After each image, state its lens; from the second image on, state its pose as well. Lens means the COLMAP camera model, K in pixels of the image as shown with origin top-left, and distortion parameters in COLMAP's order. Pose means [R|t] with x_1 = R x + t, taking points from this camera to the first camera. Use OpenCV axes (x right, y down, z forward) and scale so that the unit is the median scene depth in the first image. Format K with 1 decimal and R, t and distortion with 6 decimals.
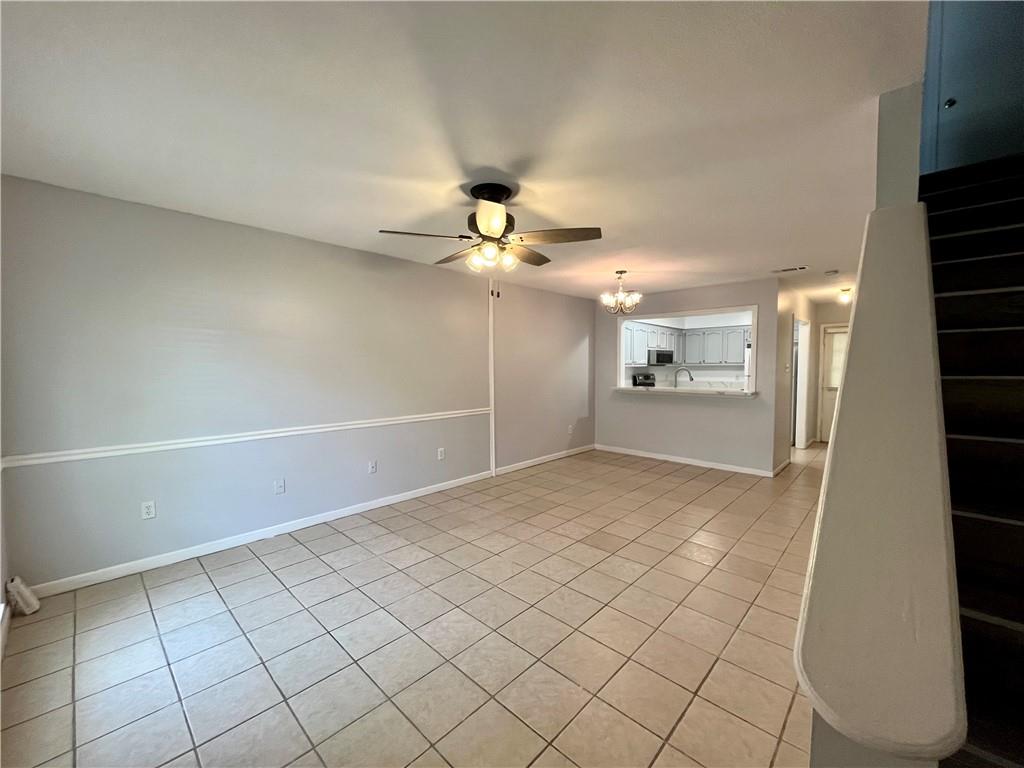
lens RADIAL K [[405.5, 0, 516.8], [0, 405.5, 406.9], [0, 0, 1]] dist [-0.001025, -0.000002]
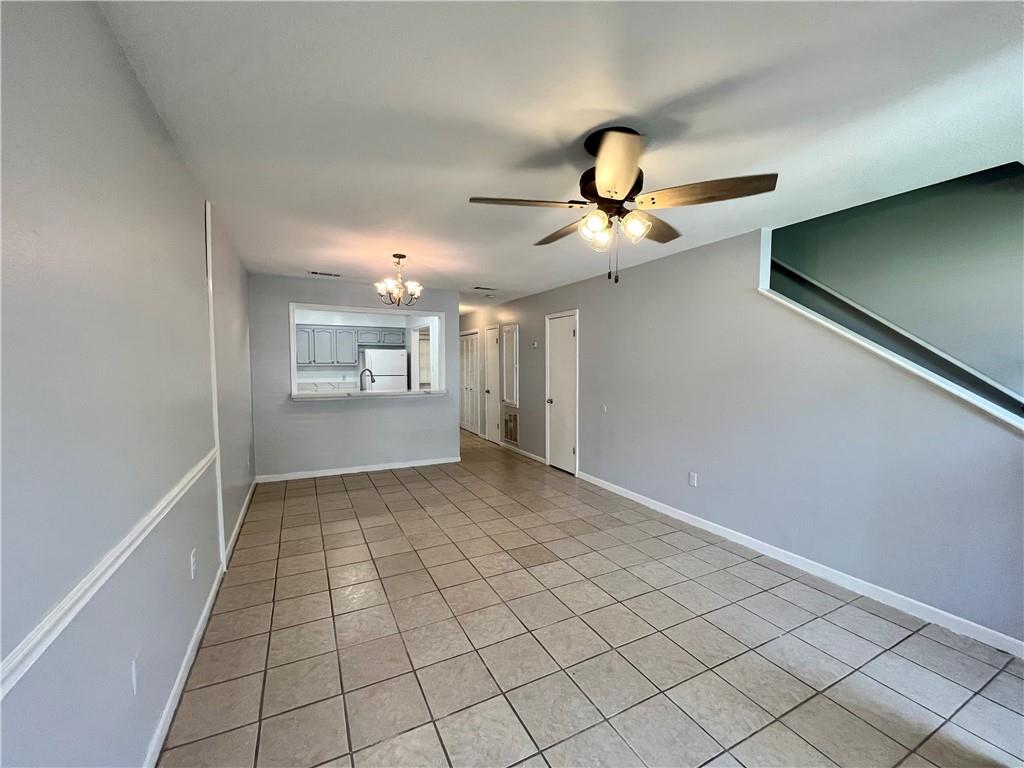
lens RADIAL K [[410.7, 0, 509.7], [0, 410.7, 387.6], [0, 0, 1]] dist [-0.009279, 0.000158]
pose [[0.353083, -0.049646, 0.934274, -0.488795], [0.093144, 0.995495, 0.017698, -0.053617], [-0.930944, 0.080773, 0.356117, 0.507294]]
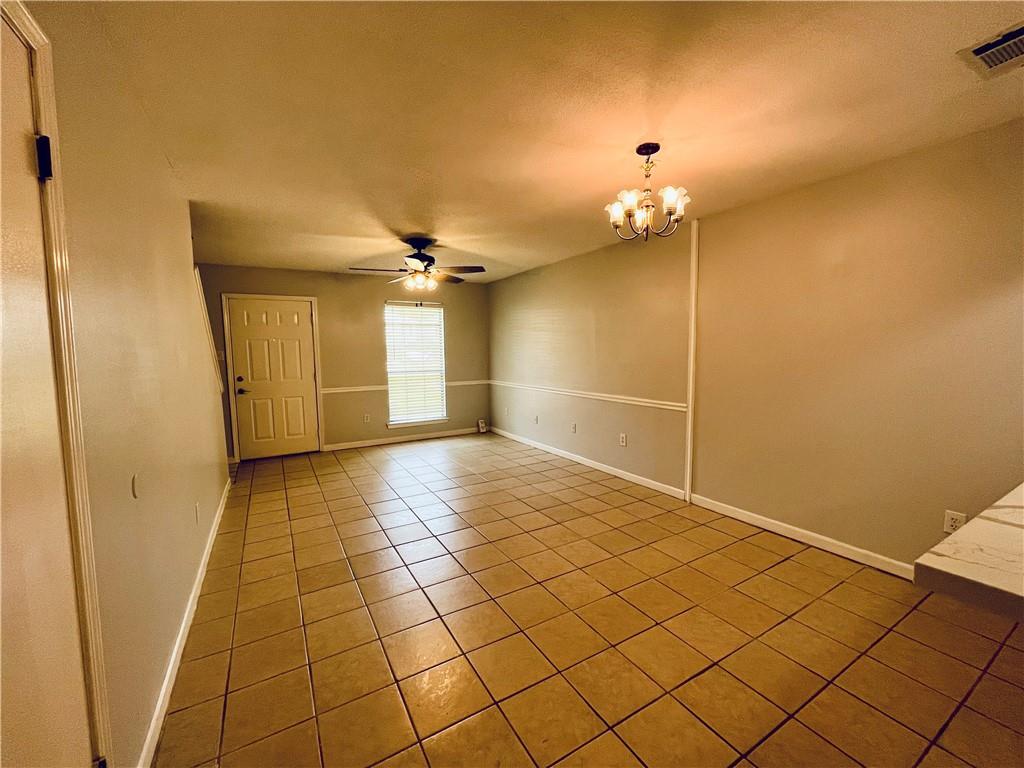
lens RADIAL K [[410.7, 0, 509.7], [0, 410.7, 387.6], [0, 0, 1]] dist [-0.009279, 0.000158]
pose [[-0.293039, 0.086637, -0.952167, 0.818065], [-0.082347, 0.989898, 0.115413, -0.097019], [0.952548, 0.112229, -0.282944, 1.034185]]
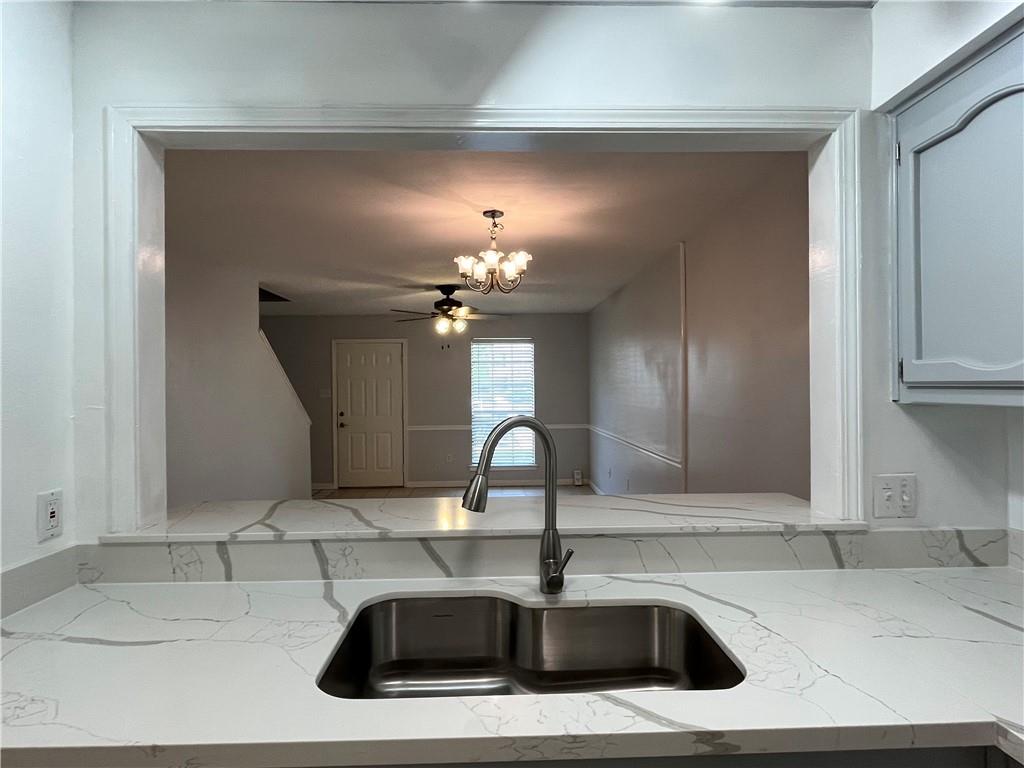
lens RADIAL K [[537.6, 0, 507.2], [0, 537.6, 383.0], [0, 0, 1]] dist [0.001715, 0.000056]
pose [[-0.713698, -0.002199, -0.700450, 0.757911], [-0.062371, 0.996222, 0.060423, -0.160685], [0.697671, 0.086811, -0.711139, 1.563748]]
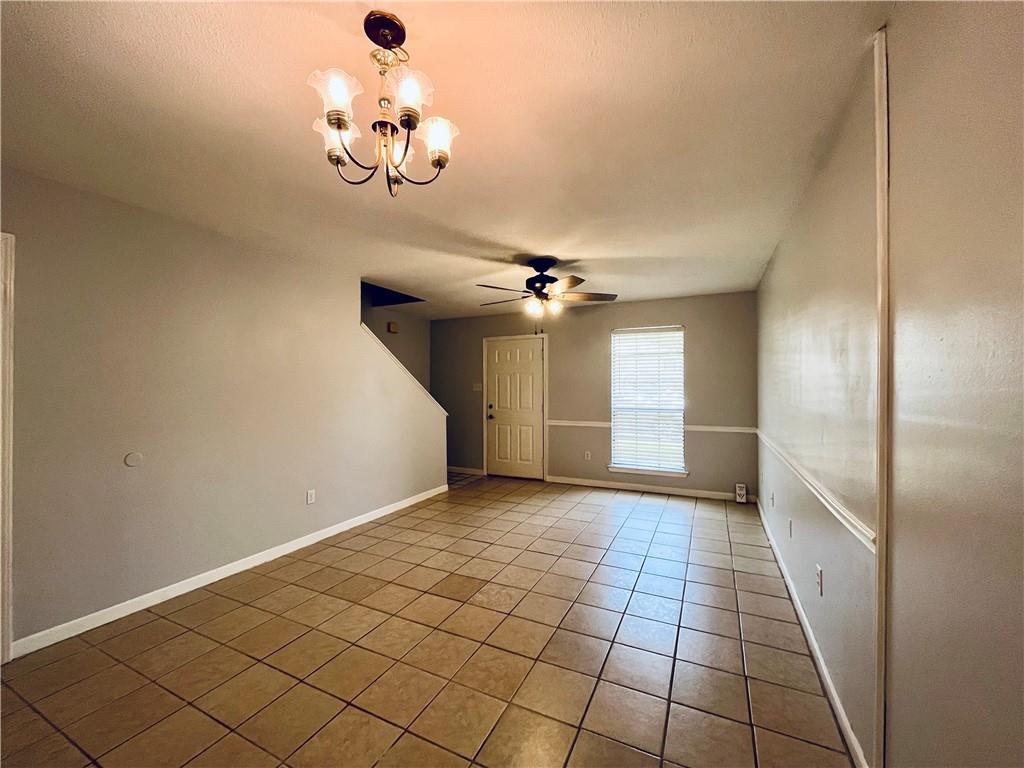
lens RADIAL K [[410.7, 0, 509.7], [0, 410.7, 387.6], [0, 0, 1]] dist [-0.009279, 0.000158]
pose [[-0.957396, -0.003111, -0.288762, 0.269048], [-0.031291, 0.995172, 0.093024, -0.122765], [0.287078, 0.098097, -0.952871, 1.338298]]
